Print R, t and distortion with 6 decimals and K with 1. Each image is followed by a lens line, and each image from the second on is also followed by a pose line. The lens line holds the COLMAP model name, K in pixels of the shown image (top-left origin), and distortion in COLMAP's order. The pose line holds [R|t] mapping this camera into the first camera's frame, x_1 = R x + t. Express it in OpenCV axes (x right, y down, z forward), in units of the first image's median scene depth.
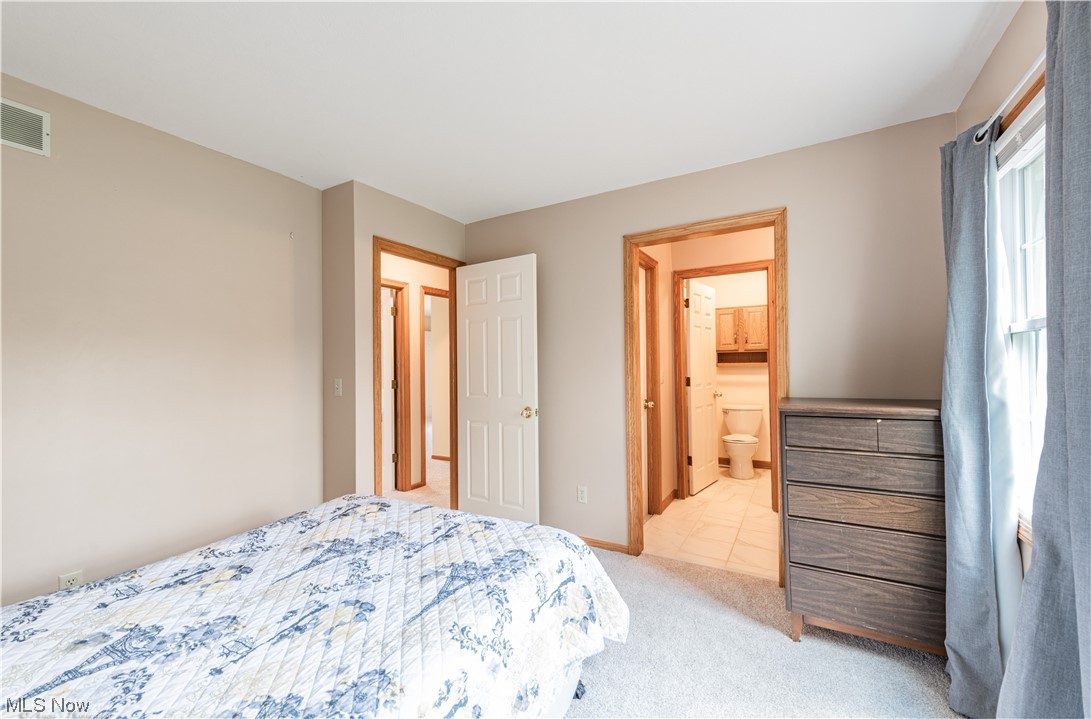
lens RADIAL K [[433.5, 0, 551.6], [0, 433.5, 360.5], [0, 0, 1]] dist [-0.000930, -0.000101]
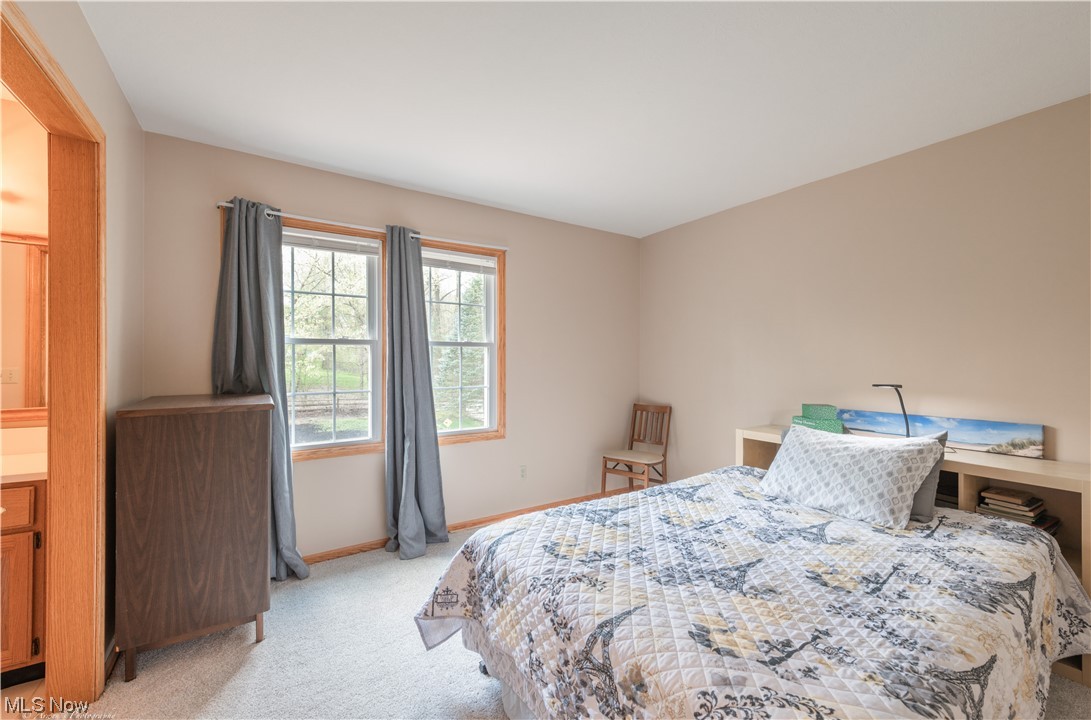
lens RADIAL K [[433.5, 0, 549.0], [0, 433.5, 357.7], [0, 0, 1]] dist [-0.000930, -0.000101]
pose [[-0.886887, 0.013050, 0.461803, -0.659453], [0.005674, 0.999833, -0.017358, 0.029405], [-0.461952, -0.012774, -0.886813, 2.152298]]
